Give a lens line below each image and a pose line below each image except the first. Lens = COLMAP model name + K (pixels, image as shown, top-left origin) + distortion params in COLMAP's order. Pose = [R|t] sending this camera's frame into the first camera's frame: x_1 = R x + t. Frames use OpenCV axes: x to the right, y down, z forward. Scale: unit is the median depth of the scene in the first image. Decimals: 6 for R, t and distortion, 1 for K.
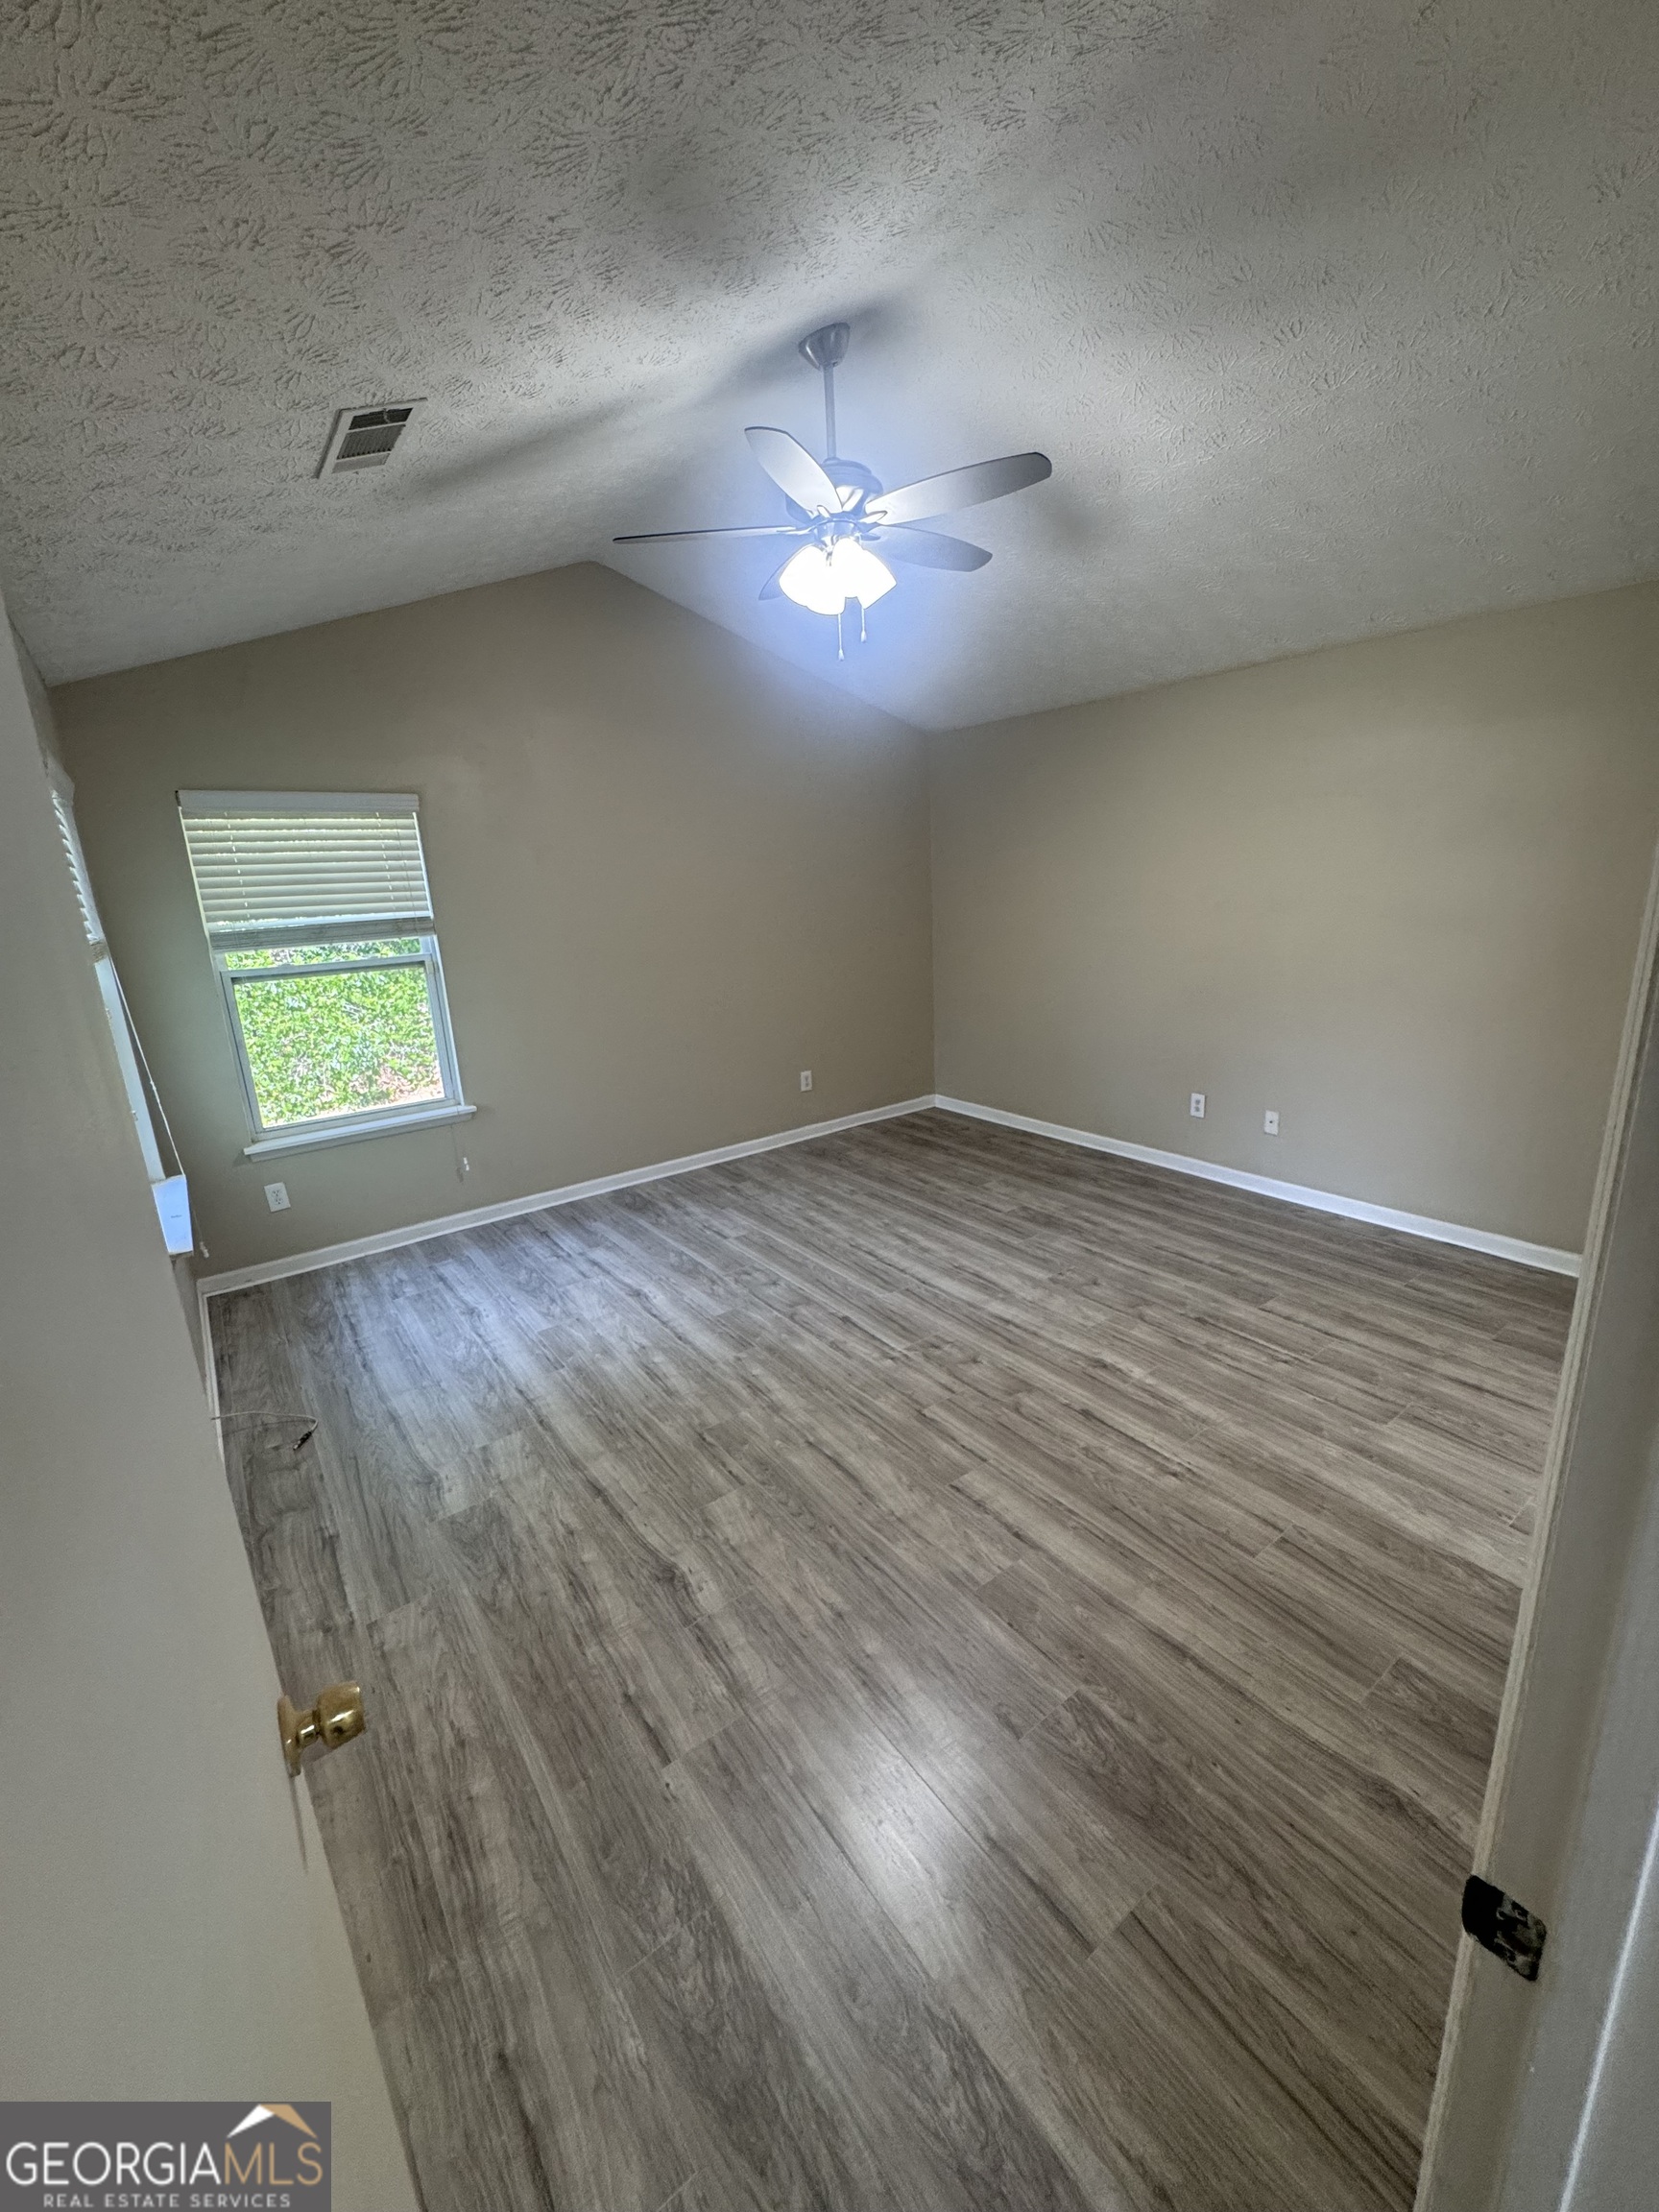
lens RADIAL K [[884.0, 0, 829.5], [0, 884.0, 1106.0], [0, 0, 1]] dist [-0.003573, 0.000301]
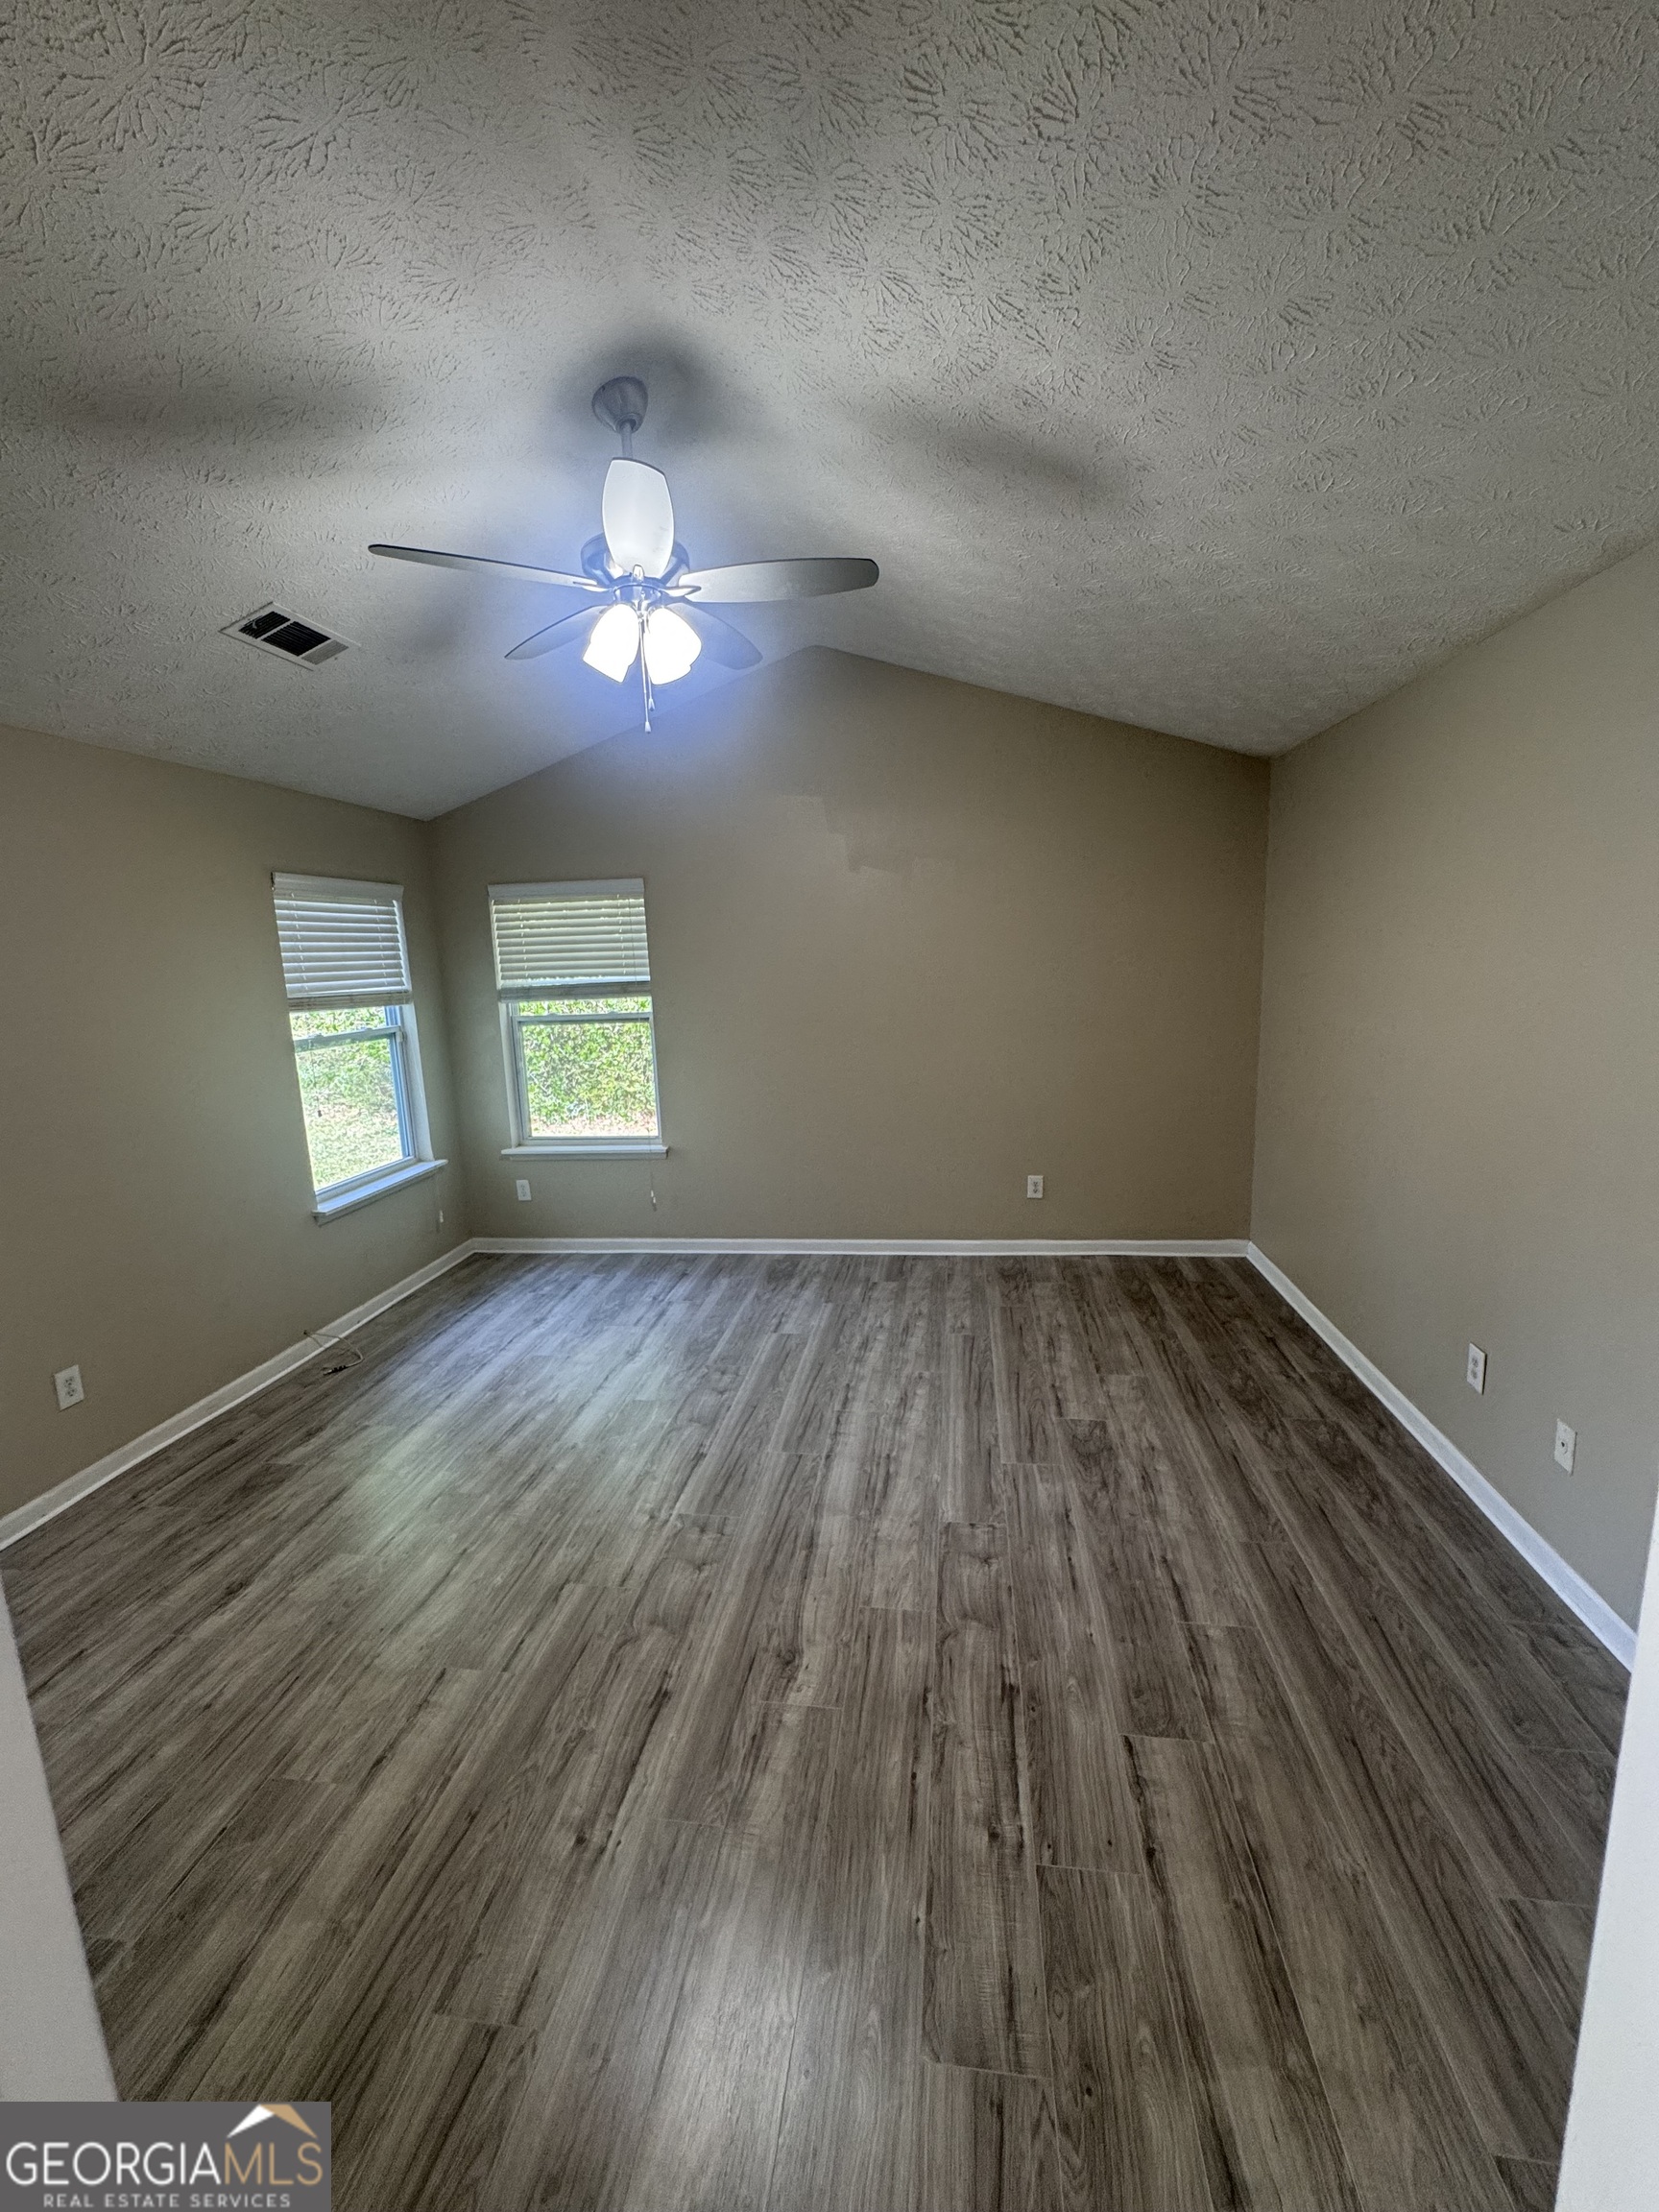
lens RADIAL K [[881.7, 0, 833.6], [0, 881.7, 1112.1], [0, 0, 1]] dist [-0.003230, 0.000152]
pose [[0.715855, 0.143407, -0.683364, 0.562827], [-0.174687, 0.984342, 0.023577, -0.119454], [0.676045, 0.102497, 0.729697, 0.349665]]
